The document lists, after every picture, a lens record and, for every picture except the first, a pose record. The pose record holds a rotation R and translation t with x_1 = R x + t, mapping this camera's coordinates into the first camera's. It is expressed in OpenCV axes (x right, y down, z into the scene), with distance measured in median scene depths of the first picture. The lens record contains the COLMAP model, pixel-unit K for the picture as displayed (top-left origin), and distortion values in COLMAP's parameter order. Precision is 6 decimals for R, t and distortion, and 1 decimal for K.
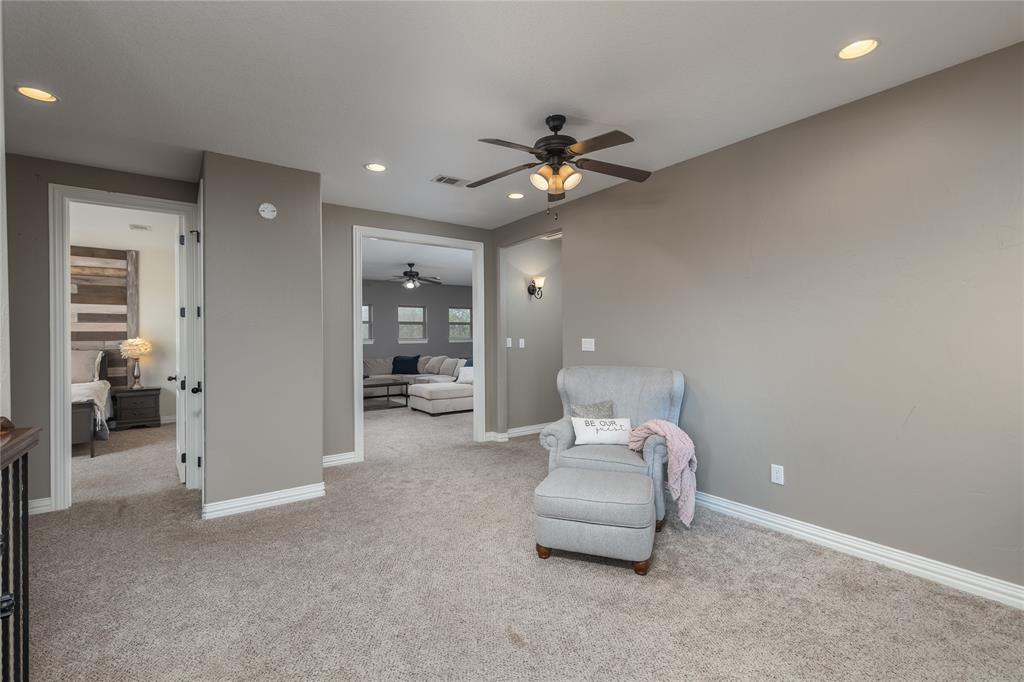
lens RADIAL K [[458.3, 0, 509.8], [0, 458.3, 335.3], [0, 0, 1]] dist [0.007152, 0.000199]
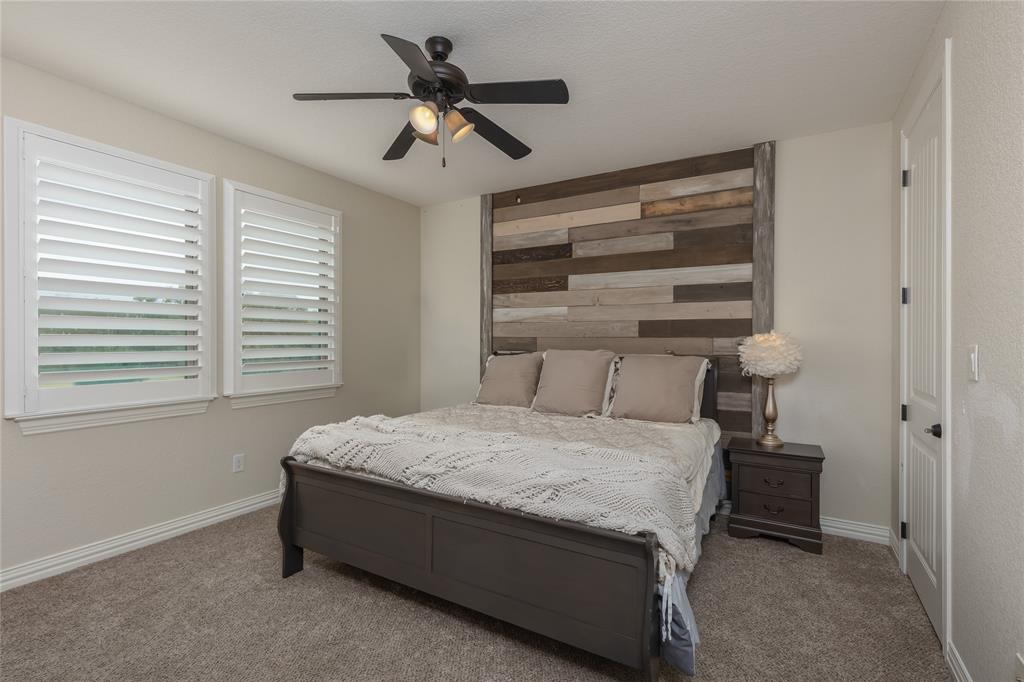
lens RADIAL K [[458.3, 0, 509.8], [0, 458.3, 335.3], [0, 0, 1]] dist [0.007152, 0.000199]
pose [[0.383000, 0.008374, -0.923710, -0.494973], [-0.009721, 0.999940, 0.005034, 0.009026], [0.923697, 0.007051, 0.383058, 0.595006]]
